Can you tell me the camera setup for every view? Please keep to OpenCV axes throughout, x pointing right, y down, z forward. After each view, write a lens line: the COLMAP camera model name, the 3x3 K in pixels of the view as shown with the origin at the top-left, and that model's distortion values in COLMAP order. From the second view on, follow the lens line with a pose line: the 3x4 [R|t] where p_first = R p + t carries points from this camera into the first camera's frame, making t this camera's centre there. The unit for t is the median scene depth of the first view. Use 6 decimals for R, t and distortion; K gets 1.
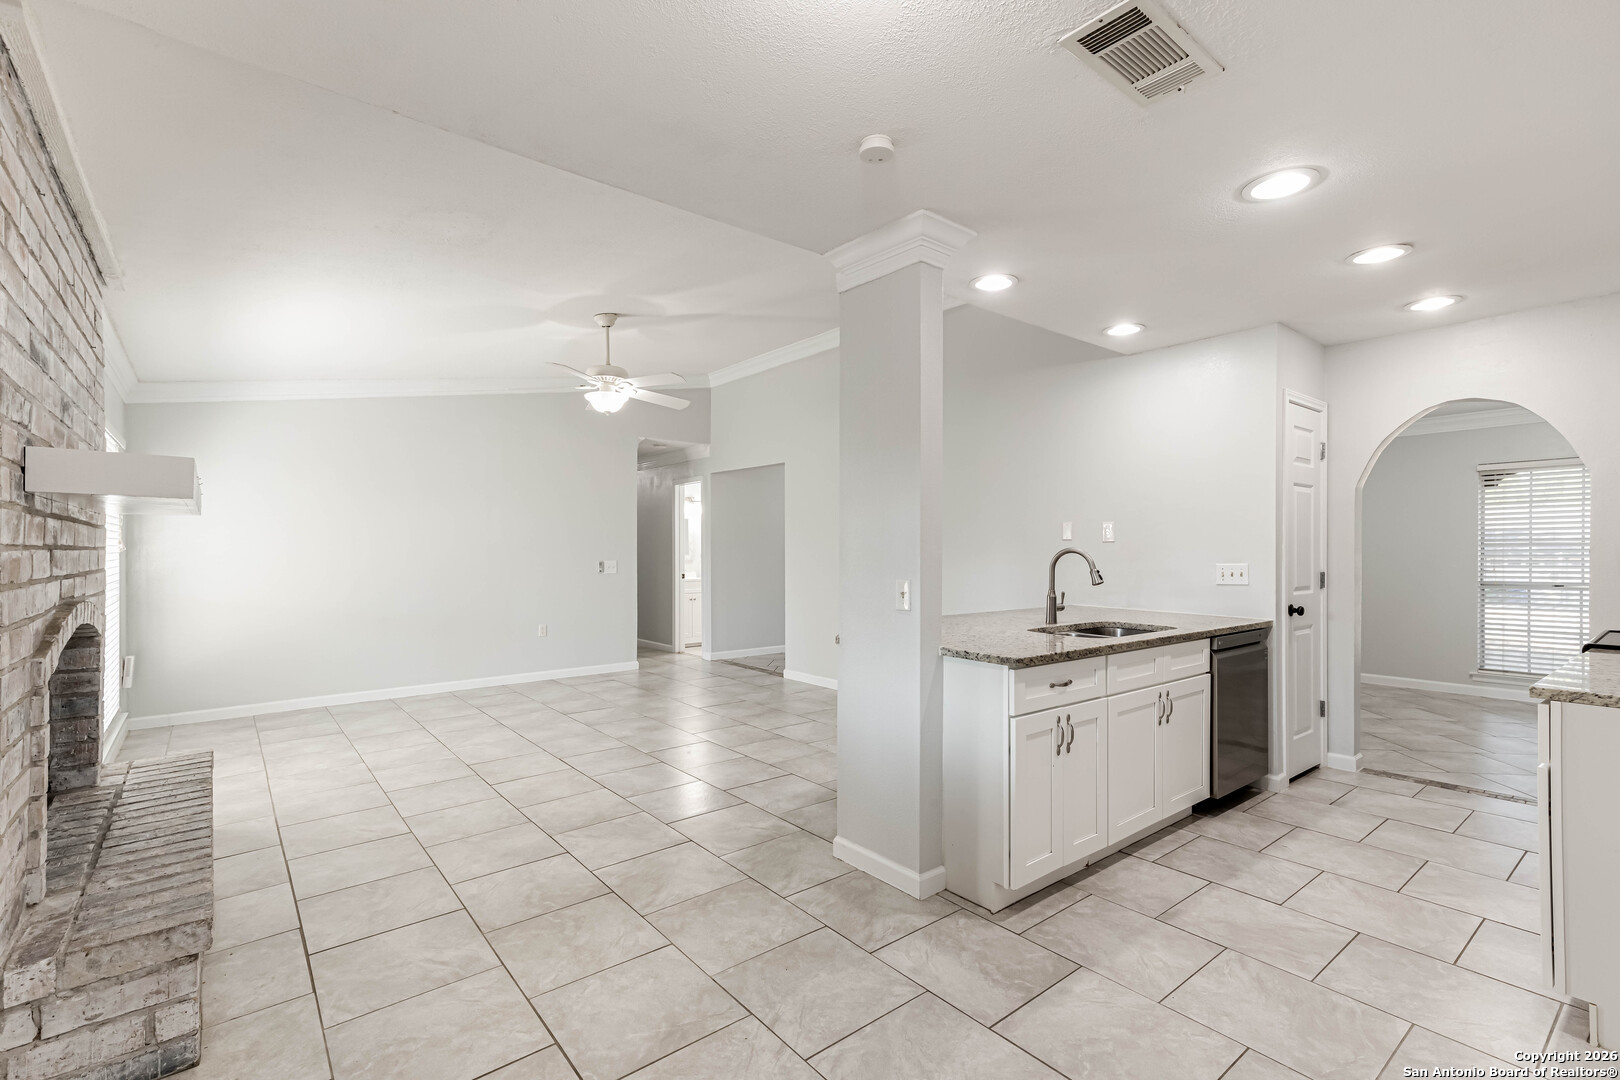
lens RADIAL K [[725.4, 0, 807.2], [0, 725.4, 549.7], [0, 0, 1]] dist [0.023075, 0.000178]
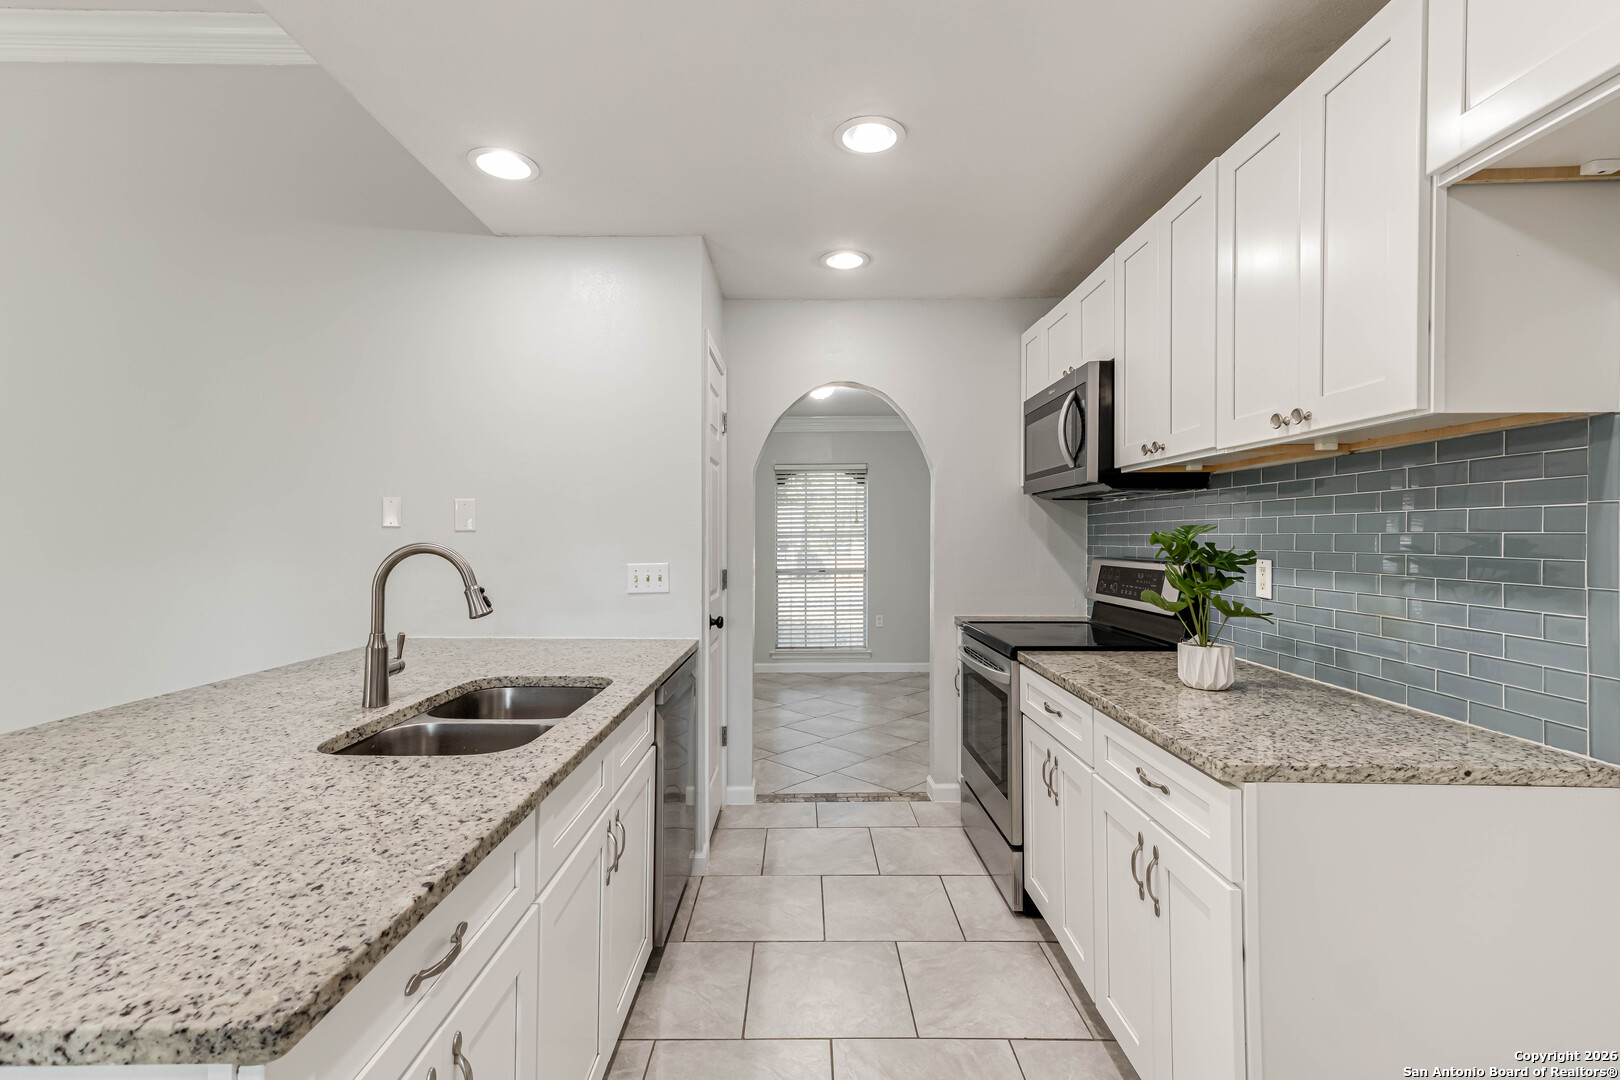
lens RADIAL K [[732.7, 0, 793.7], [0, 732.7, 538.0], [0, 0, 1]] dist [0.024334, -0.000097]
pose [[0.641207, -0.000146, 0.767368, 0.140768], [0.001877, 0.999997, -0.001378, -0.004406], [-0.767366, 0.002323, 0.641206, 0.480087]]
